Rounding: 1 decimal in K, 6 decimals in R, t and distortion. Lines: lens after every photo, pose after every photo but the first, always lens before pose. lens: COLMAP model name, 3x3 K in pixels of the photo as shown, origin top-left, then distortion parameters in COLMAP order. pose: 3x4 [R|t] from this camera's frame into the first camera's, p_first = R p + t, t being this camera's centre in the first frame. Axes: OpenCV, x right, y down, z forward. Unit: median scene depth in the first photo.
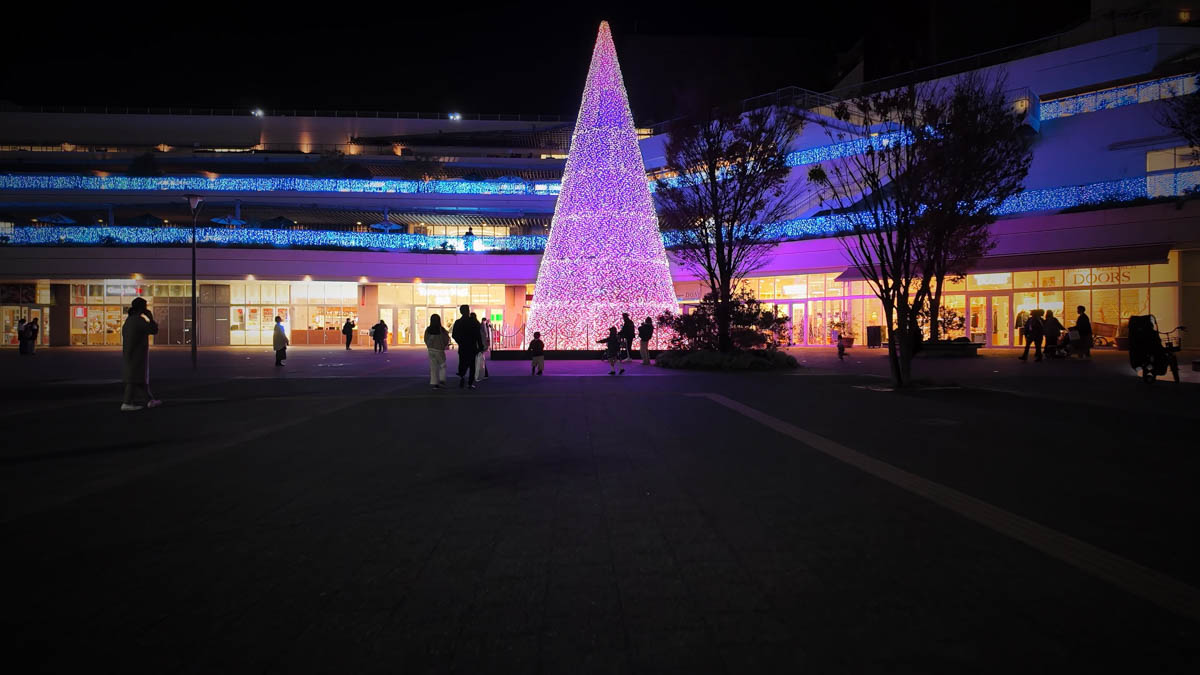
lens RADIAL K [[684.4, 0, 604.3], [0, 684.4, 336.6], [0, 0, 1]] dist [0.003275, 0.000189]
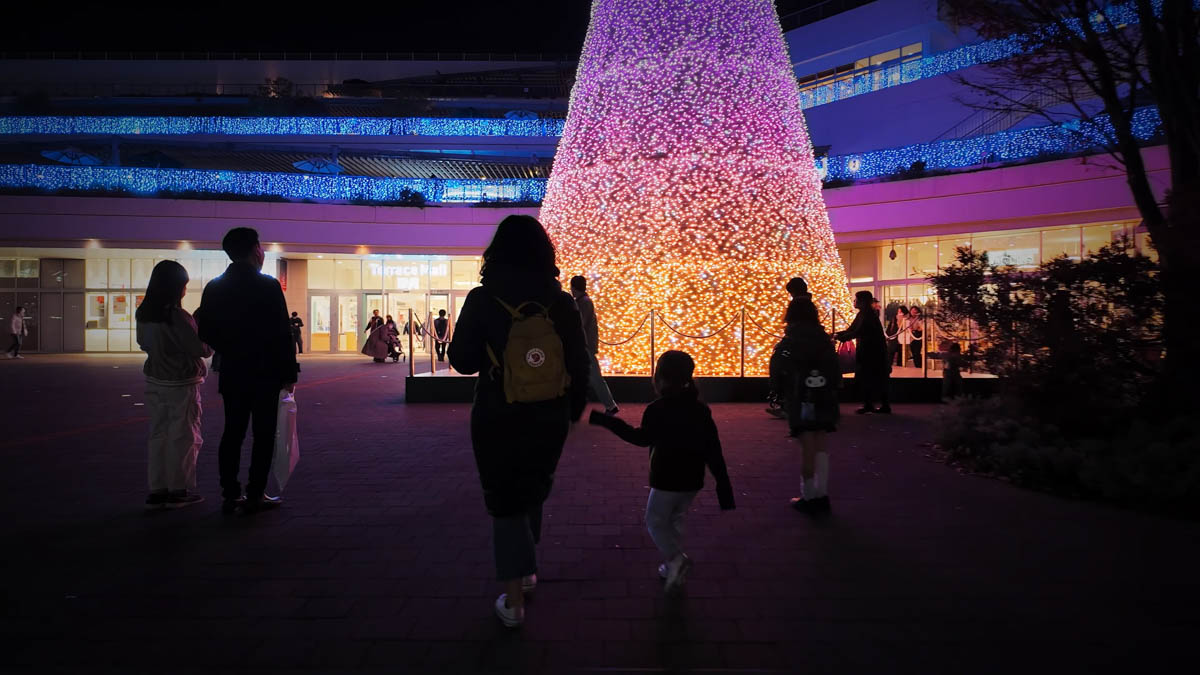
lens RADIAL K [[684.4, 0, 600.6], [0, 684.4, 337.5], [0, 0, 1]] dist [0.003275, 0.000189]
pose [[0.998397, 0.002589, -0.056533, -0.020582], [-0.002674, 0.999995, -0.001438, -0.001512], [0.056529, 0.001587, 0.998400, 0.390875]]
